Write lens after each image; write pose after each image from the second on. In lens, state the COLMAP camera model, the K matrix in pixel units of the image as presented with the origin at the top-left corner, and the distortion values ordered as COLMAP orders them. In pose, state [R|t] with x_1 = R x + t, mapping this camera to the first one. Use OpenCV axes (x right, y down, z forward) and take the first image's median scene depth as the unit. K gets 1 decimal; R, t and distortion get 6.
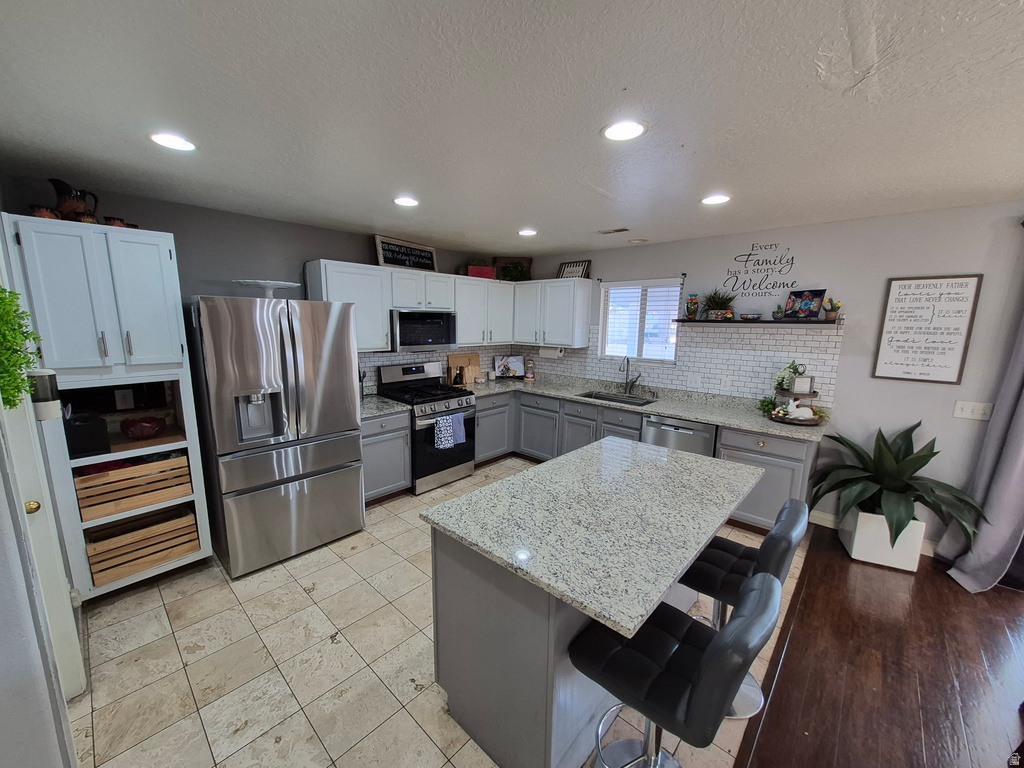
lens RADIAL K [[403.6, 0, 502.3], [0, 403.6, 391.4], [0, 0, 1]] dist [0.009495, -0.000188]
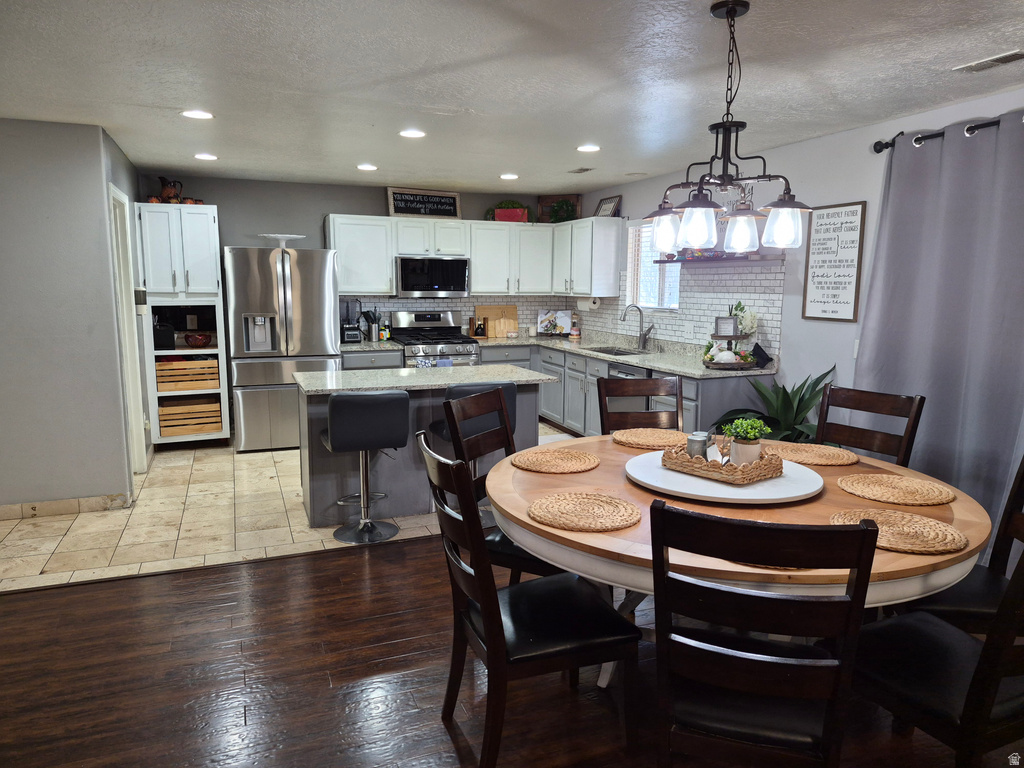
lens RADIAL K [[718.6, 0, 512.0], [0, 718.6, 384.0], [0, 0, 1]] dist [0.054023, -0.003008]
pose [[0.904643, 0.052867, -0.422879, 0.818496], [-0.068792, 0.997378, -0.022473, 0.153406], [0.420582, 0.049421, 0.905907, -0.569933]]
